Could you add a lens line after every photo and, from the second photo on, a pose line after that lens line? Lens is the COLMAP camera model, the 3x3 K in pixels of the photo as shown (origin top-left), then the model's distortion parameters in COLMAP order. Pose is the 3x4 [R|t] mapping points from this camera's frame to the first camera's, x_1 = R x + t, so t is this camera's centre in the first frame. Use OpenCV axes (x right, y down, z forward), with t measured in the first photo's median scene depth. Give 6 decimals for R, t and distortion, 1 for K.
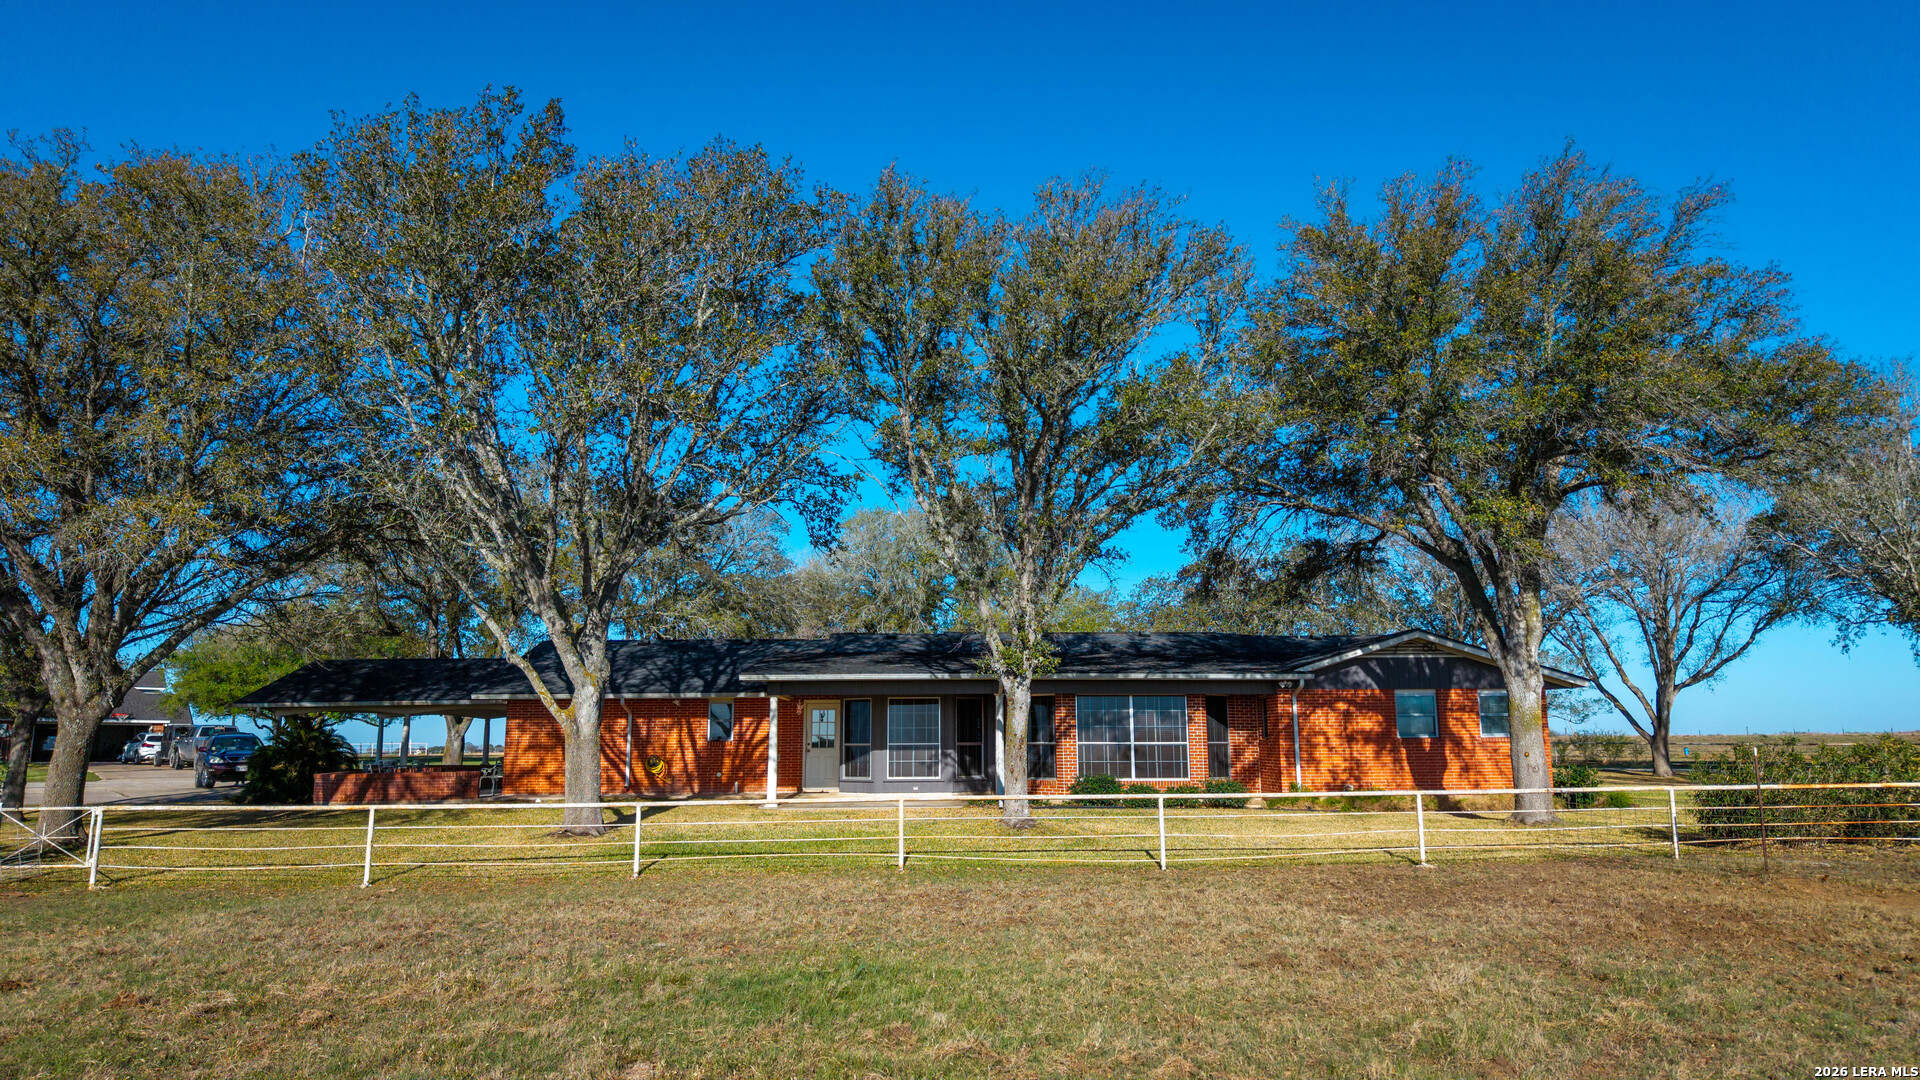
lens RADIAL K [[1312.6, 0, 947.5], [0, 1312.6, 578.3], [0, 0, 1]] dist [0.007379, -0.008495]
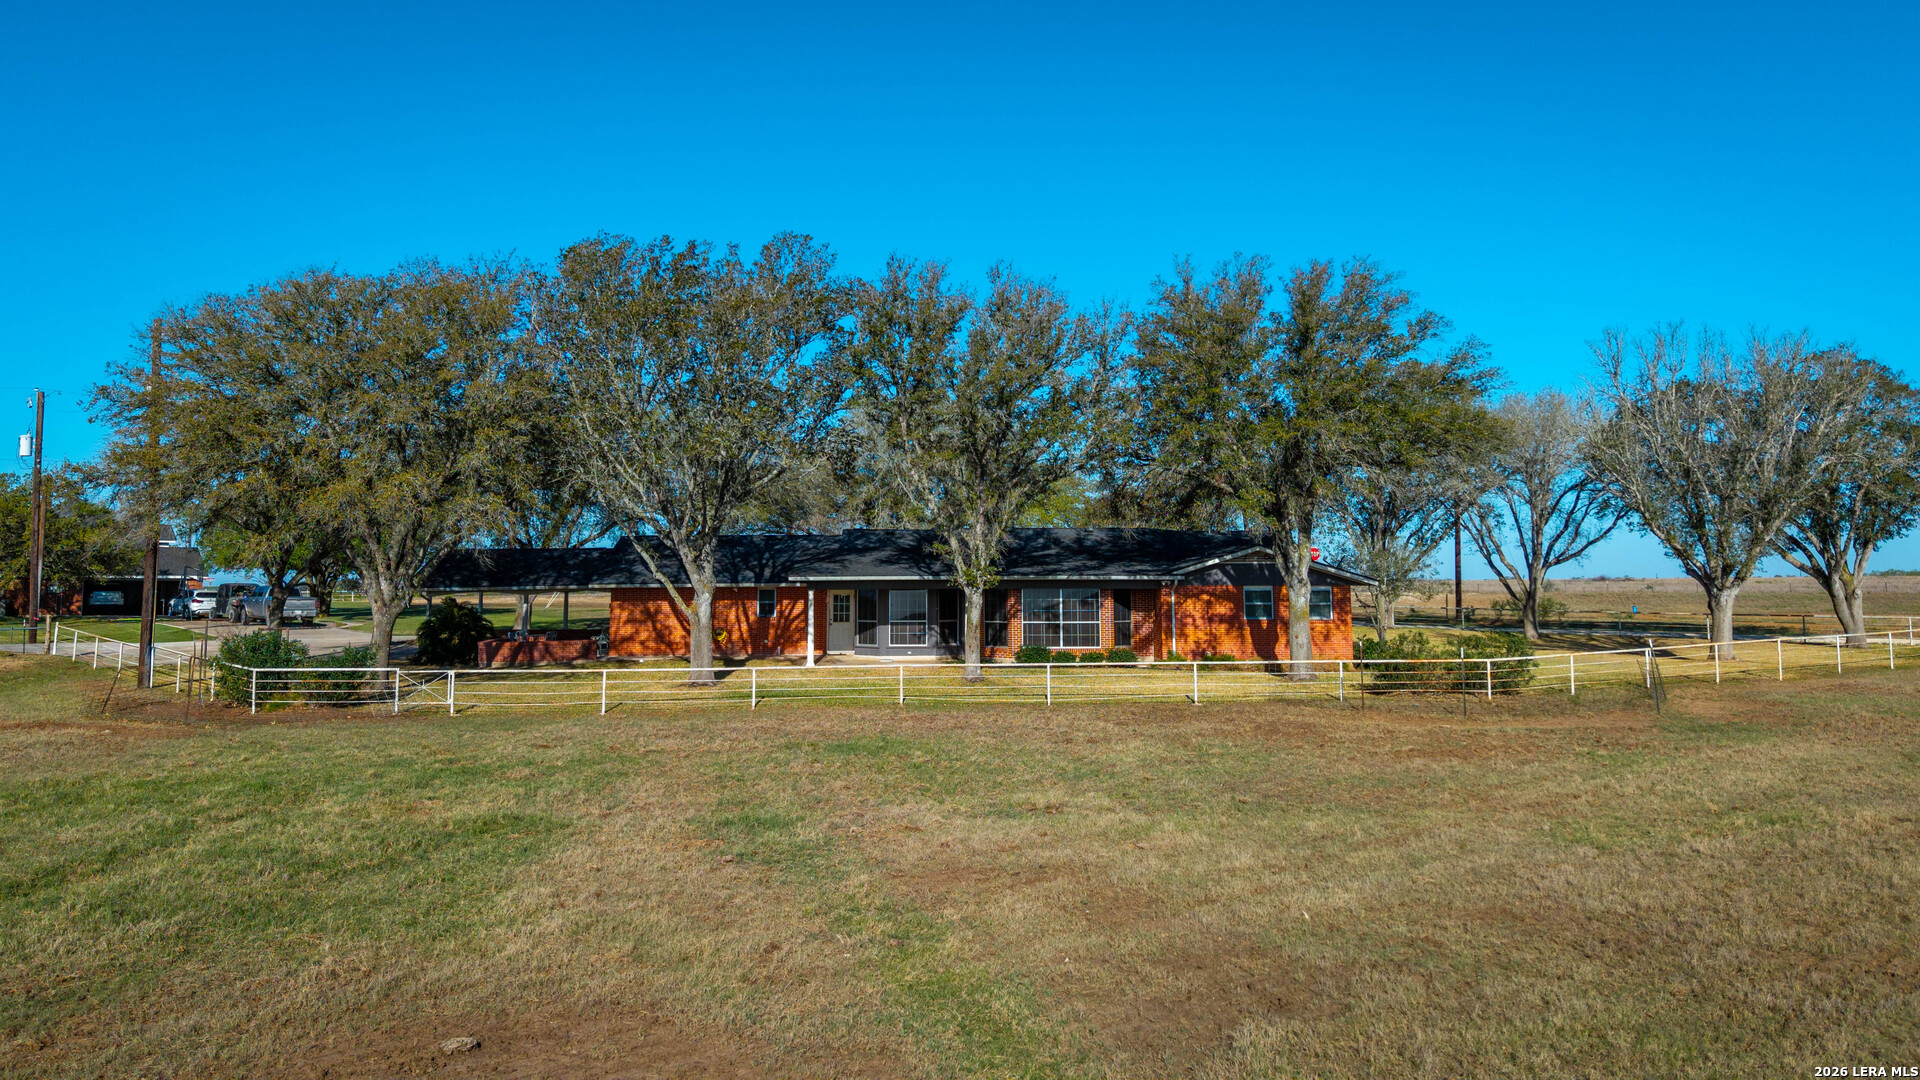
lens RADIAL K [[1529.8, 0, 955.7], [0, 1529.8, 535.0], [0, 0, 1]] dist [0.038082, -0.002987]
pose [[0.999975, 0.002631, 0.006615, 0.014843], [-0.003261, 0.995277, 0.097022, -0.130779], [-0.006328, -0.097041, 0.995260, -0.652350]]
